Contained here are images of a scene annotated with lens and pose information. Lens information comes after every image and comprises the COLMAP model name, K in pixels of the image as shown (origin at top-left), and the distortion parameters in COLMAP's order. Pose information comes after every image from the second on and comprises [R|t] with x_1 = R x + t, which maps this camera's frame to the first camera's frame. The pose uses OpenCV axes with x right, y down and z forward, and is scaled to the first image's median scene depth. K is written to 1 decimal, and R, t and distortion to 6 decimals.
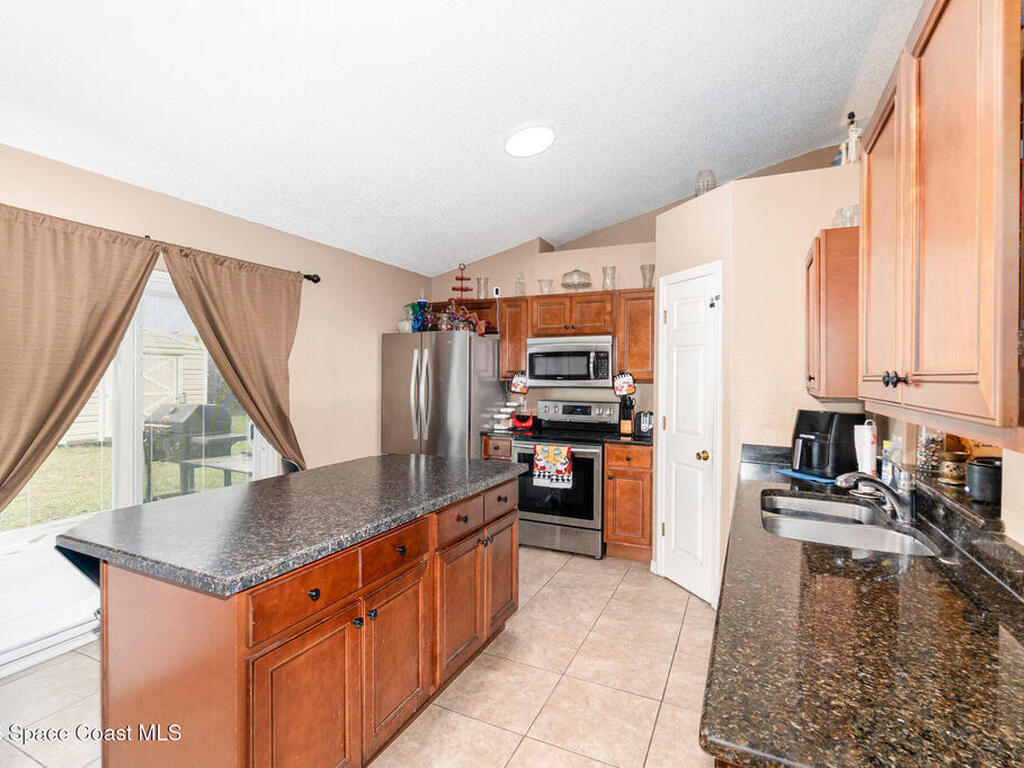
lens RADIAL K [[518.3, 0, 517.5], [0, 518.3, 377.4], [0, 0, 1]] dist [0.000641, -0.000376]
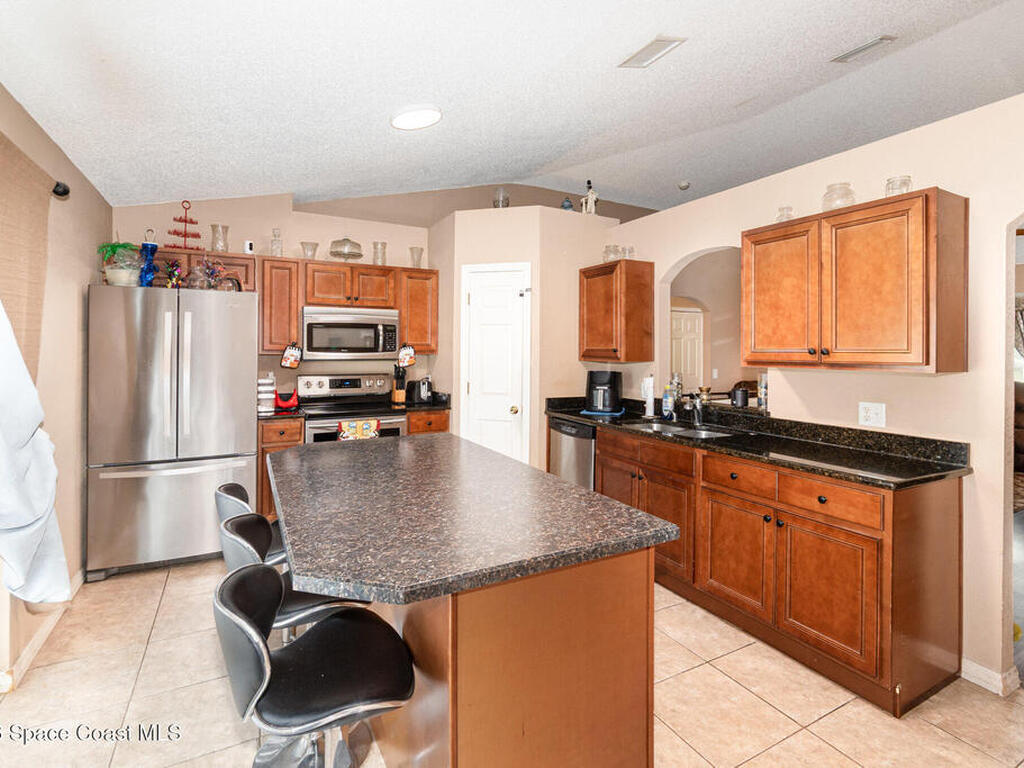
lens RADIAL K [[518.3, 0, 535.0], [0, 518.3, 344.8], [0, 0, 1]] dist [0.000641, -0.000376]
pose [[0.565098, 0.001336, 0.825023, -0.510162], [-0.001166, 0.999999, -0.000821, -0.009003], [-0.825023, -0.000498, 0.565099, 0.169162]]
